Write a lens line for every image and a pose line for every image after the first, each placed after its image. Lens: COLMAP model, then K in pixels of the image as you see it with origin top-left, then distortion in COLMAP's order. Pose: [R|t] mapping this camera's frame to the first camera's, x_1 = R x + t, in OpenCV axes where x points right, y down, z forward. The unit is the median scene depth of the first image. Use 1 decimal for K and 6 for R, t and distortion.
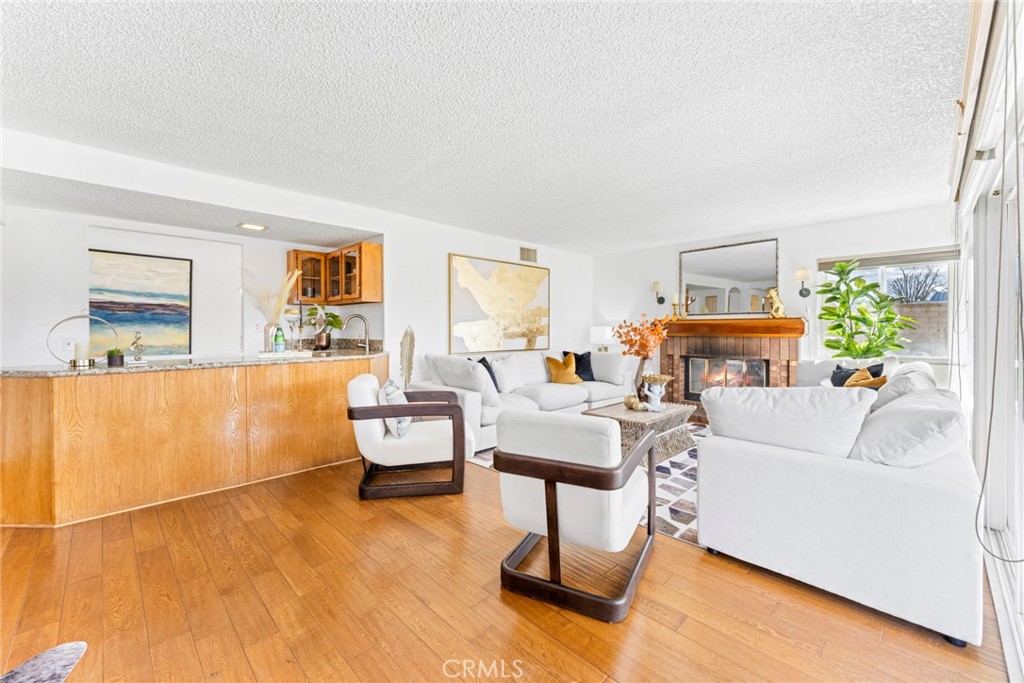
lens RADIAL K [[414.5, 0, 508.1], [0, 414.5, 330.9], [0, 0, 1]] dist [0.000759, -0.000475]
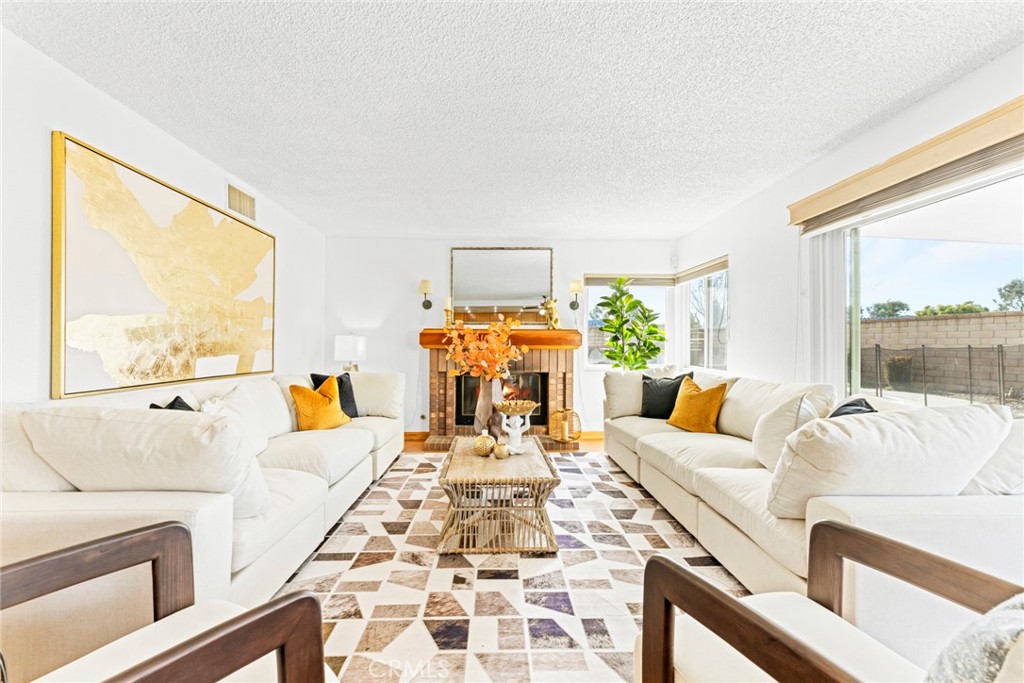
lens RADIAL K [[414.5, 0, 511.5], [0, 414.5, 343.4], [0, 0, 1]] dist [0.000759, -0.000475]
pose [[0.669534, 0.007204, 0.742747, -0.138672], [-0.001988, 0.999967, -0.007906, 0.008943], [-0.742779, 0.003816, 0.669526, 0.416820]]
